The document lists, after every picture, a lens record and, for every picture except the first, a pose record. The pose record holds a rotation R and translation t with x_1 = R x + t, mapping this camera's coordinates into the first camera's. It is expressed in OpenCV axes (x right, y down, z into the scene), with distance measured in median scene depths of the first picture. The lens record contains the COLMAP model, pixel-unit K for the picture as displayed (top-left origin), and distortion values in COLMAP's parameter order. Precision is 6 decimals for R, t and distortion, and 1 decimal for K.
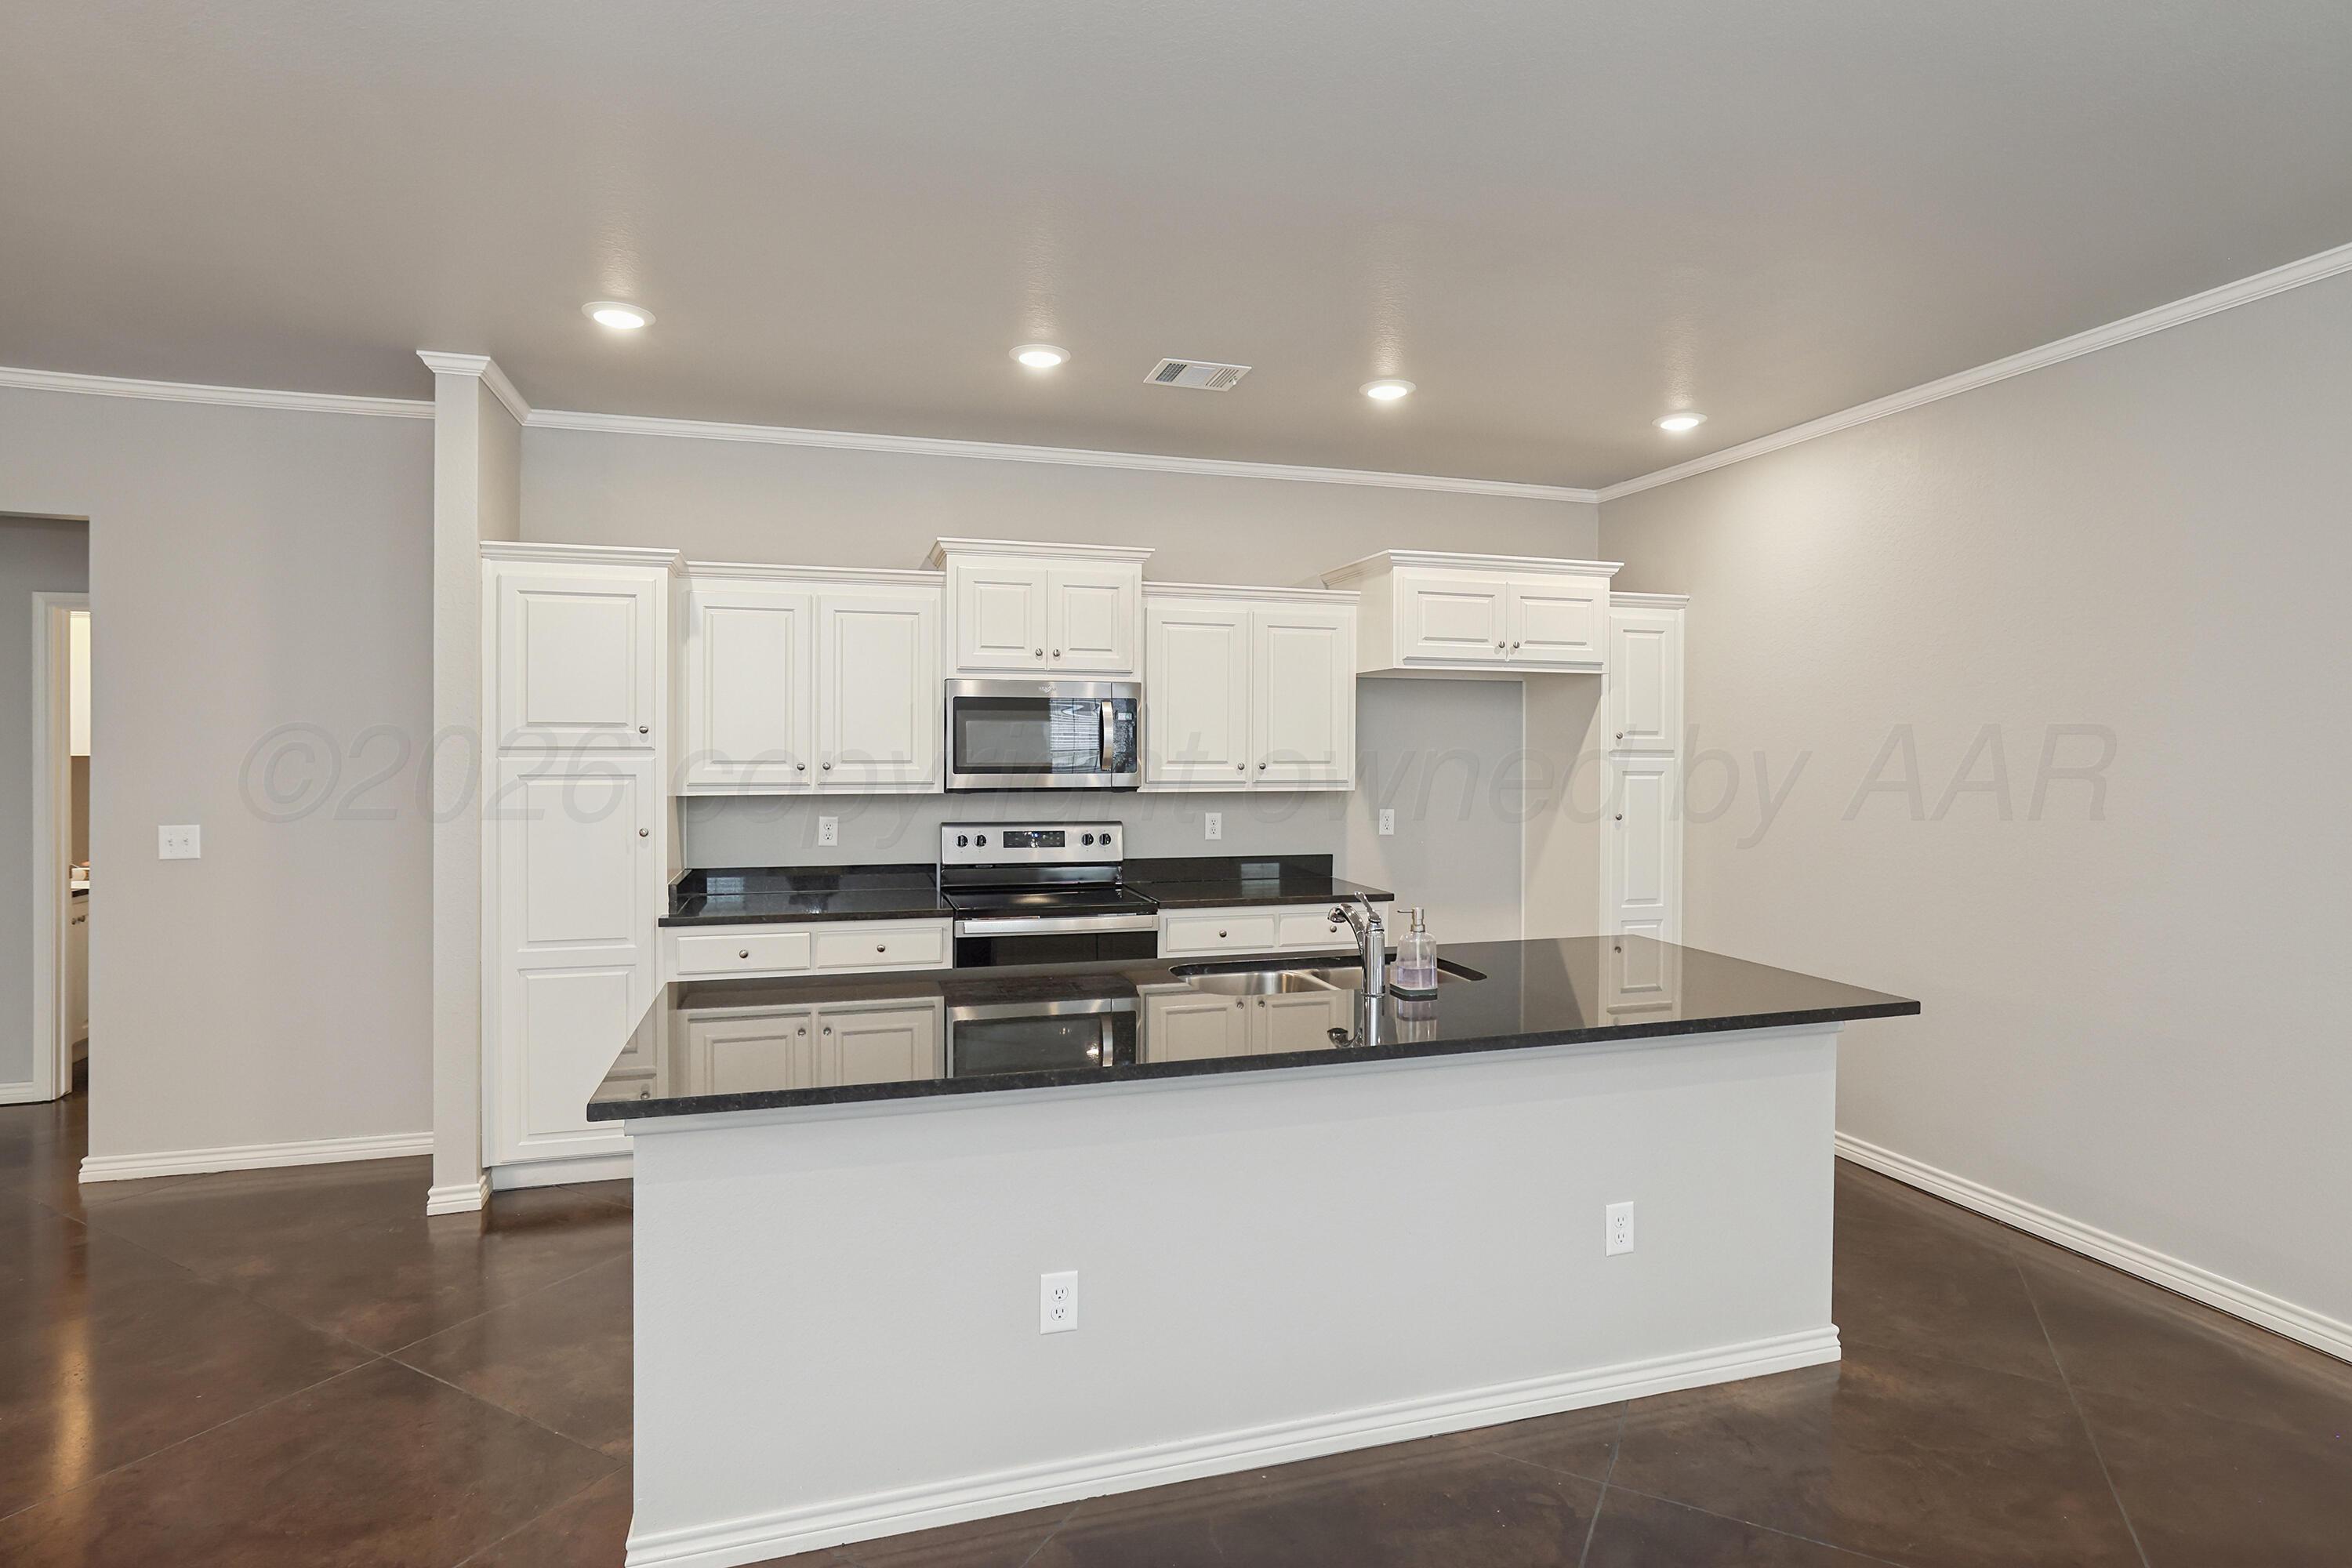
lens RADIAL K [[1183.0, 0, 1178.4], [0, 1183.0, 767.6], [0, 0, 1]] dist [-0.013942, 0.000720]
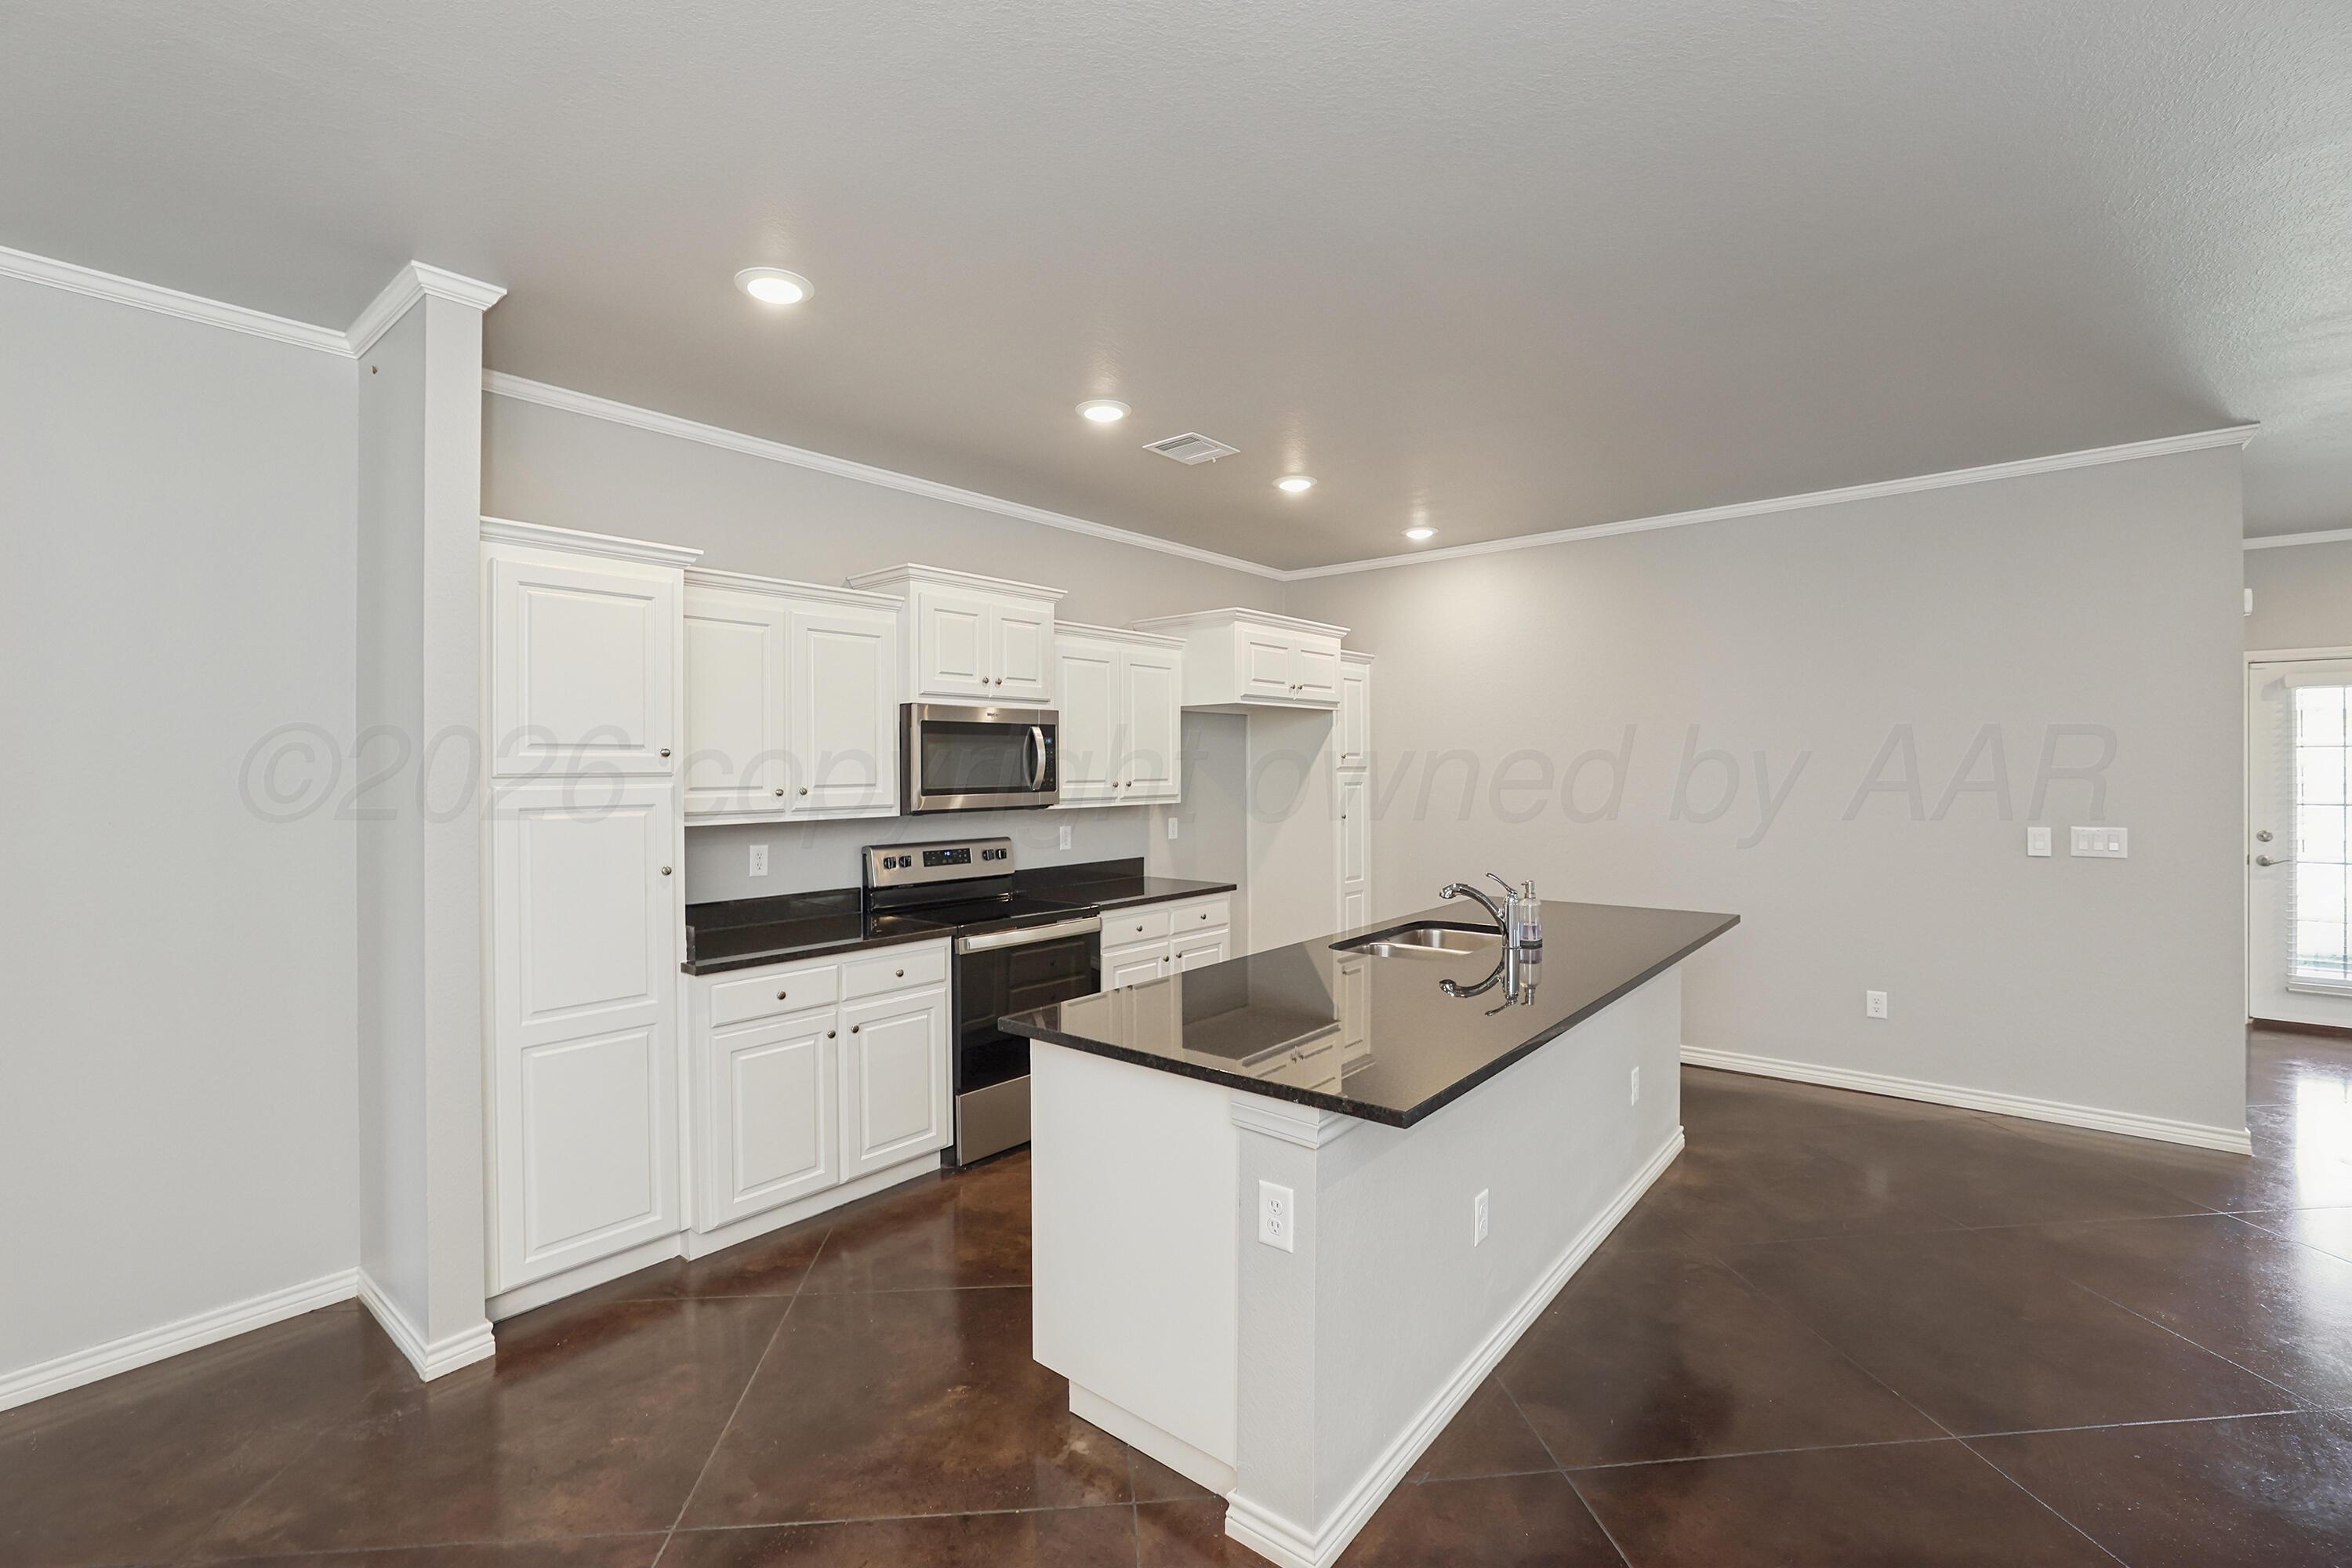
lens RADIAL K [[1025.4, 0, 1176.9], [0, 1025.4, 775.7], [0, 0, 1]] dist [-0.018882, 0.000987]
pose [[0.833449, -0.013406, 0.552434, -0.471117], [0.018656, 0.999818, -0.003883, -0.004353], [-0.552282, 0.013542, 0.833548, 0.136363]]
